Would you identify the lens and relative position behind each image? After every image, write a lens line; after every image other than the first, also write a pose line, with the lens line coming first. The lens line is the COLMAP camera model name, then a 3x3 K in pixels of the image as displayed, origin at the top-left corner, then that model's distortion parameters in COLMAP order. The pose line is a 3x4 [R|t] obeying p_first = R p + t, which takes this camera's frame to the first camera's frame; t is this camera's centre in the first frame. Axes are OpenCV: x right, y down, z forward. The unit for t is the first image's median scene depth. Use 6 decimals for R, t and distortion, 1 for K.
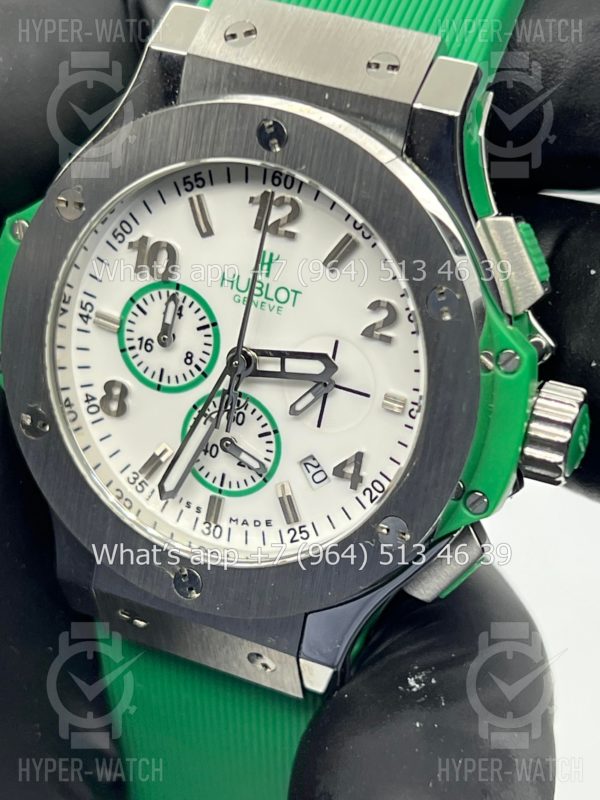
lens RADIAL K [[1848.8, 0, 298.7], [0, 1848.8, 406.5], [0, 0, 1]] dist [0.245474, 0.000000]
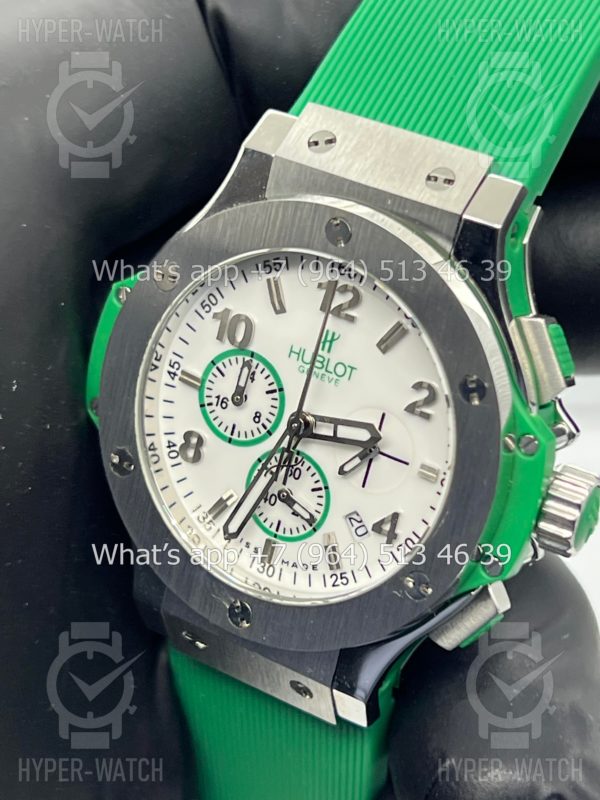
lens RADIAL K [[1848.8, 0, 301.0], [0, 1848.8, 401.7], [0, 0, 1]] dist [0.245474, 0.000000]
pose [[0.992693, 0.079191, -0.091047, 0.071472], [-0.080746, 0.996643, -0.013519, -0.022659], [0.089671, 0.020772, 0.995755, -0.137439]]
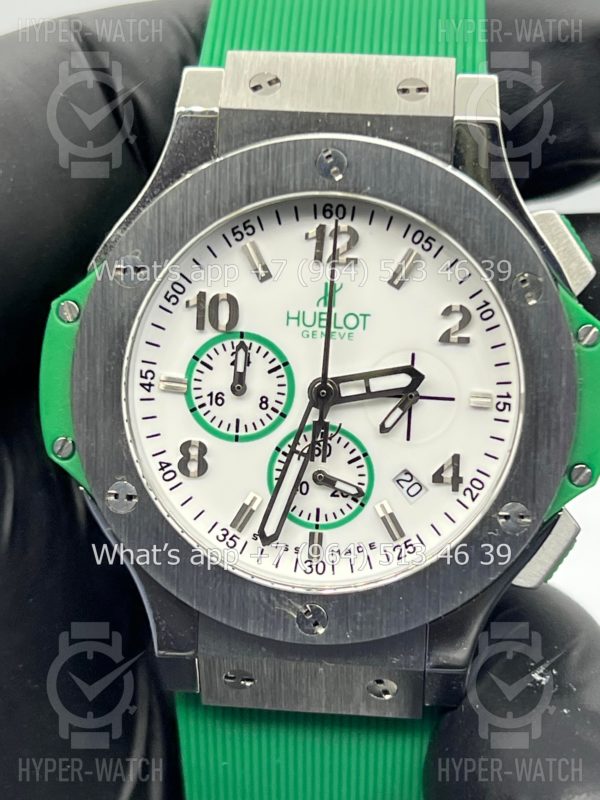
lens RADIAL K [[1848.8, 0, 309.4], [0, 1848.8, 420.7], [0, 0, 1]] dist [0.245474, 0.000000]
pose [[0.941437, -0.174465, 0.288546, -0.334066], [0.208986, 0.973461, -0.093268, 0.084330], [-0.264616, 0.148108, 0.952913, 0.026648]]
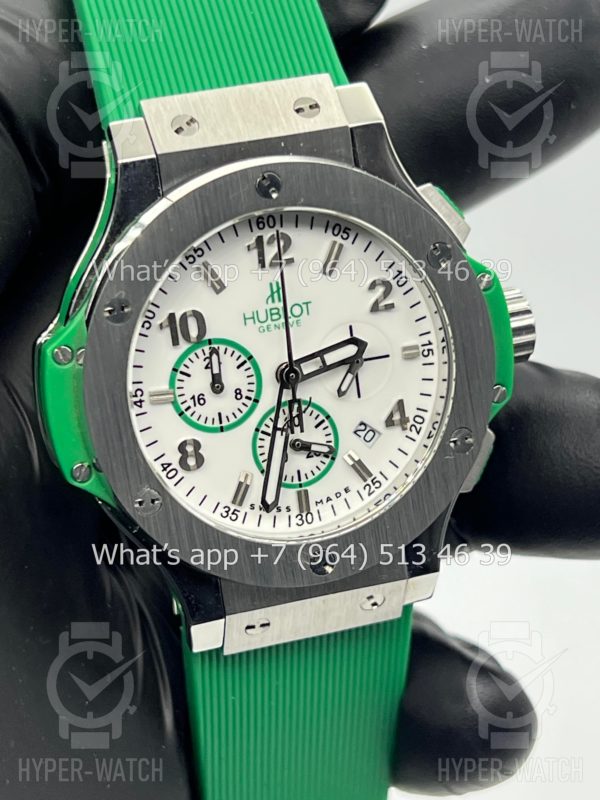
lens RADIAL K [[1848.8, 0, 293.5], [0, 1848.8, 400.3], [0, 0, 1]] dist [0.245474, 0.000000]
pose [[0.743668, -0.395890, 0.538729, -0.680905], [0.423200, 0.902579, 0.079078, -0.102430], [-0.517552, 0.169182, 0.838760, -0.013558]]
